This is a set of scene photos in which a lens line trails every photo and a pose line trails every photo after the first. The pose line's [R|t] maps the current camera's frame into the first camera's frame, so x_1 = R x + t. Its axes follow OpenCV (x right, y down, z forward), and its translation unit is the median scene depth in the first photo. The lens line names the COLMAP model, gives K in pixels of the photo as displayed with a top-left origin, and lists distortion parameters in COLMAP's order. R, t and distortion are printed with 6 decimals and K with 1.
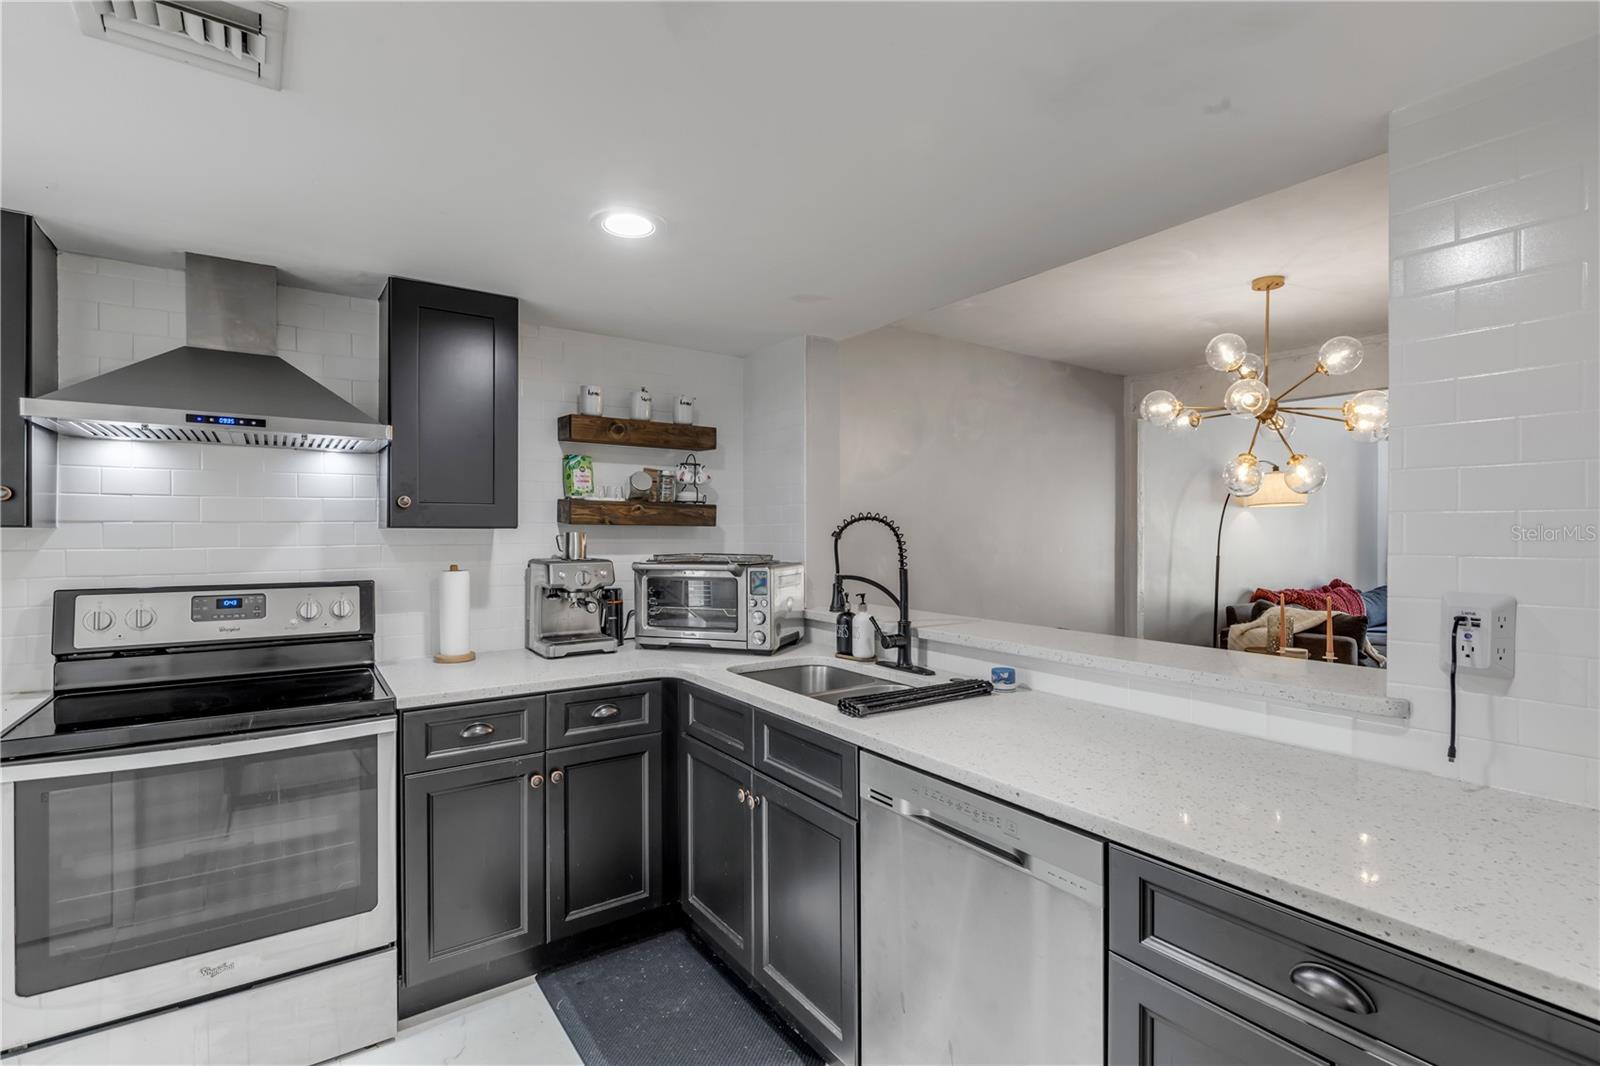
lens RADIAL K [[727.6, 0, 776.3], [0, 727.6, 535.4], [0, 0, 1]] dist [0.002125, -0.000997]
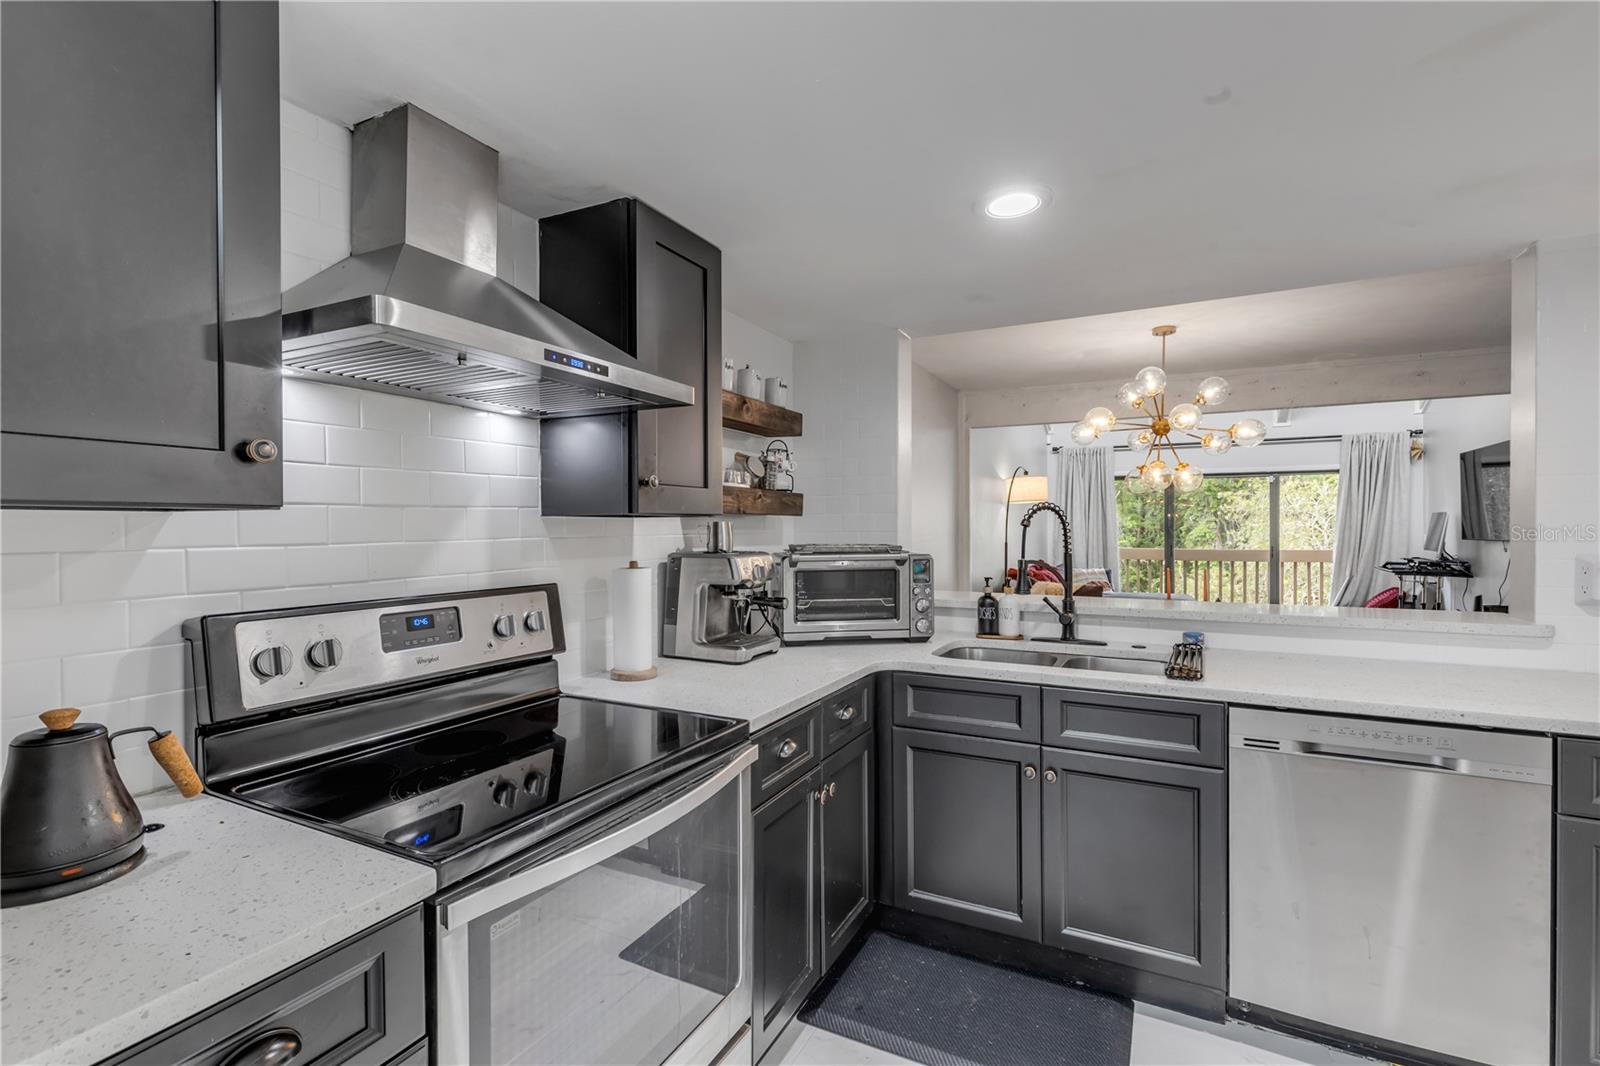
lens RADIAL K [[727.6, 0, 761.2], [0, 727.6, 532.6], [0, 0, 1]] dist [0.002125, -0.000997]
pose [[0.889068, -0.008717, 0.457693, -0.697918], [0.006949, 0.999960, 0.005547, 0.004665], [-0.457723, -0.001751, 0.889093, 0.205416]]
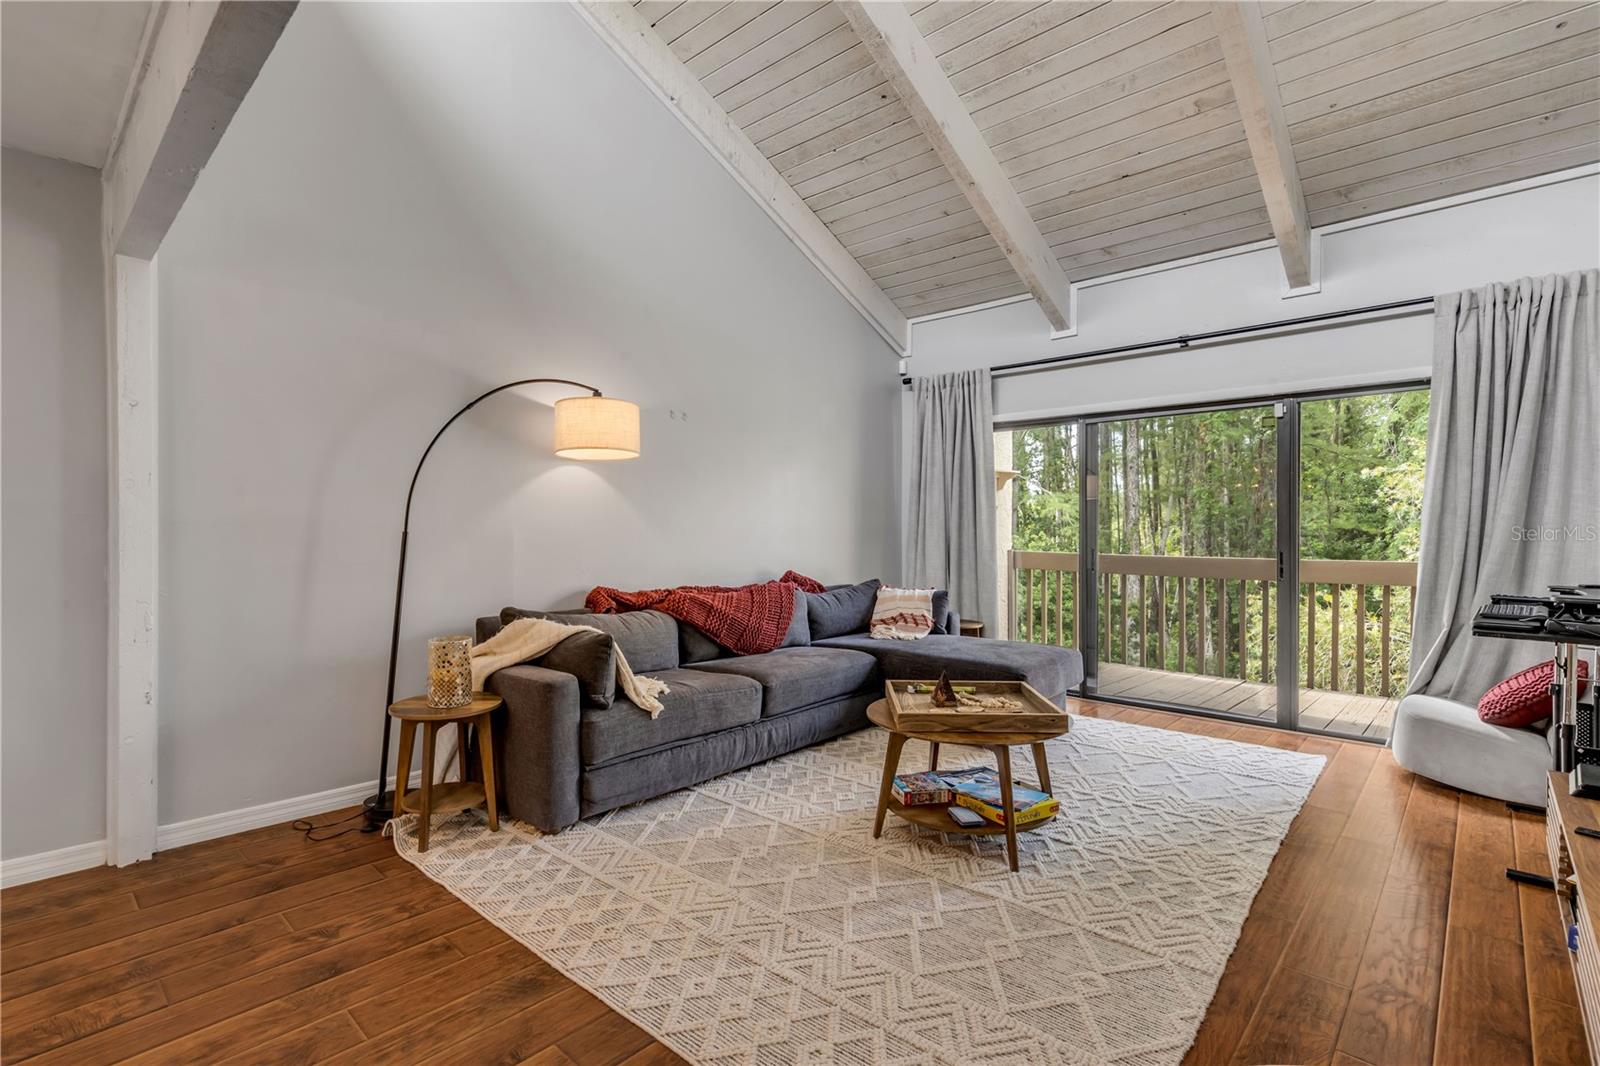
lens RADIAL K [[727.6, 0, 799.2], [0, 727.6, 533.2], [0, 0, 1]] dist [0.002125, -0.000997]
pose [[0.975449, -0.002645, 0.220210, 1.735726], [0.000224, 0.999939, 0.011019, 0.043936], [-0.220226, -0.010700, 0.975390, 0.849840]]
